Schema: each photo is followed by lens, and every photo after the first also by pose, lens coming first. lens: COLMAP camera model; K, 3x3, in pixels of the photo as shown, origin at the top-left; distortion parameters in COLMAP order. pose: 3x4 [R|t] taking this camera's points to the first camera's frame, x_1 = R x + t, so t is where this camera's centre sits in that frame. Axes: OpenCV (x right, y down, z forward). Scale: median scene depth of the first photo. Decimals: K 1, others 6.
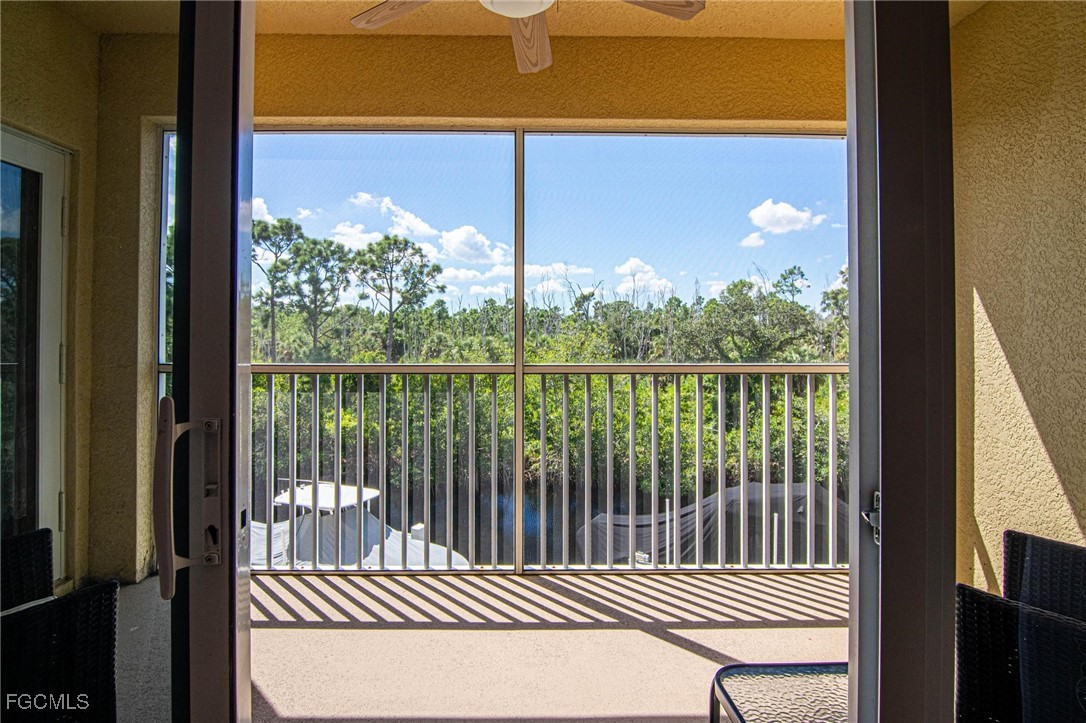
lens RADIAL K [[554.2, 0, 537.9], [0, 554.2, 321.3], [0, 0, 1]] dist [-0.003729, -0.006171]
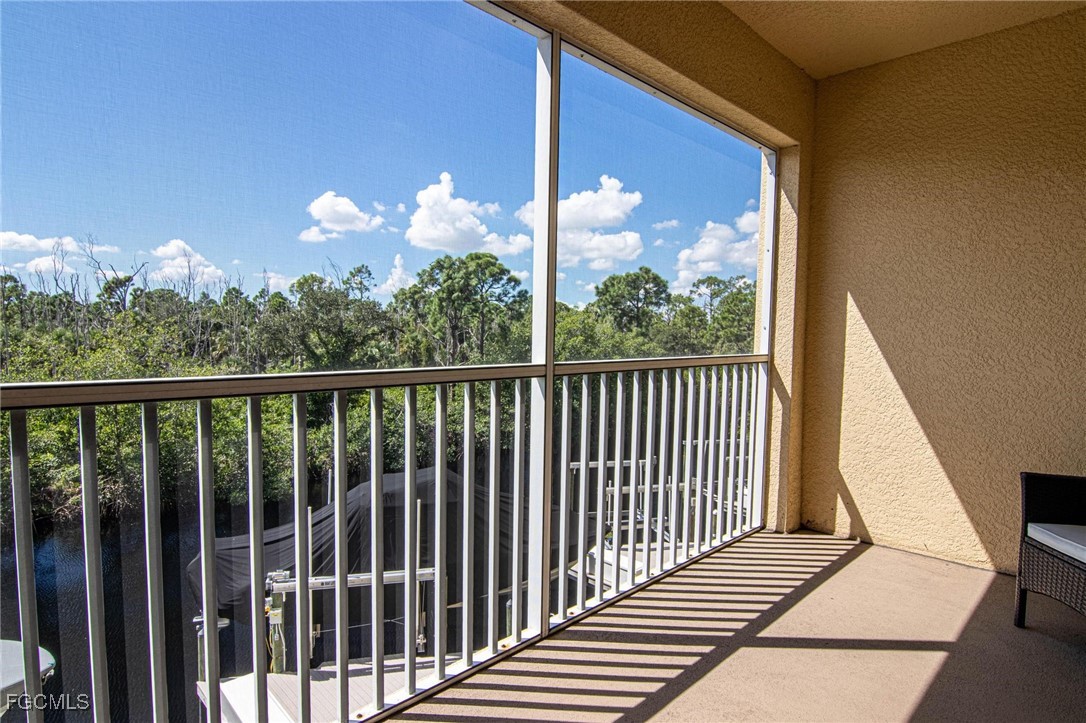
lens RADIAL K [[554.2, 0, 533.0], [0, 554.2, 362.9], [0, 0, 1]] dist [-0.003729, -0.006171]
pose [[0.750220, -0.030891, 0.660466, -0.626804], [-0.024068, 0.996970, 0.073968, 0.026653], [-0.660750, -0.071388, 0.747204, 0.541090]]
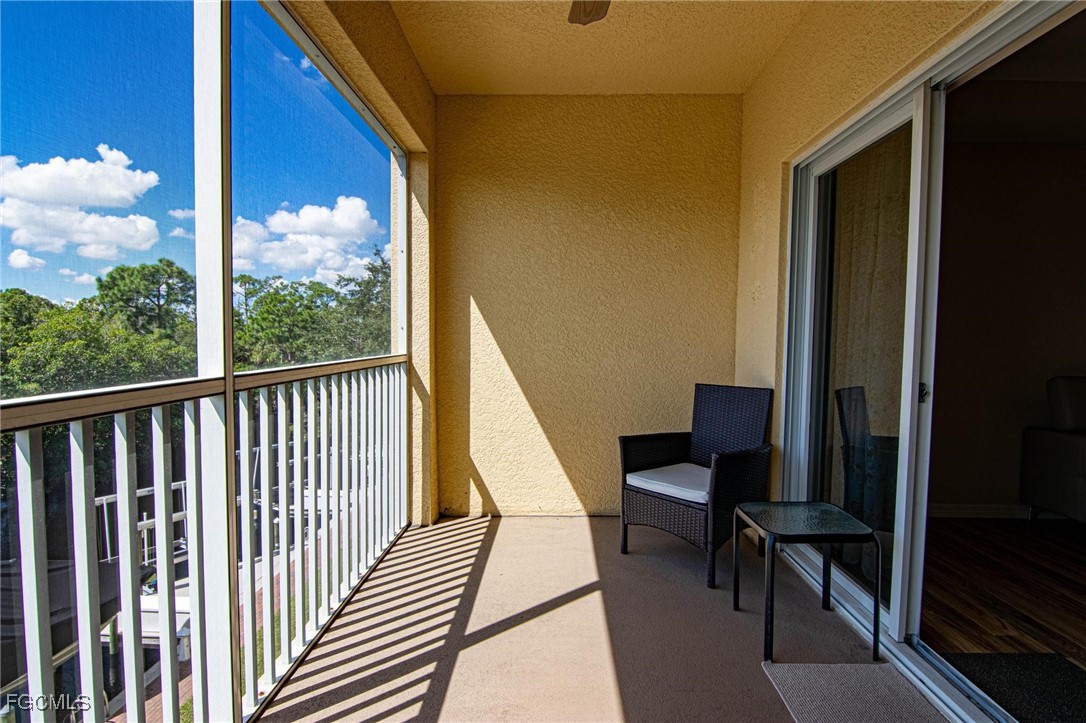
lens RADIAL K [[554.2, 0, 515.2], [0, 554.2, 363.5], [0, 0, 1]] dist [-0.003729, -0.006171]
pose [[0.096746, -0.052459, 0.993926, -0.641488], [-0.023254, 0.998218, 0.054949, 0.033817], [-0.995037, -0.028429, 0.095354, 0.784627]]
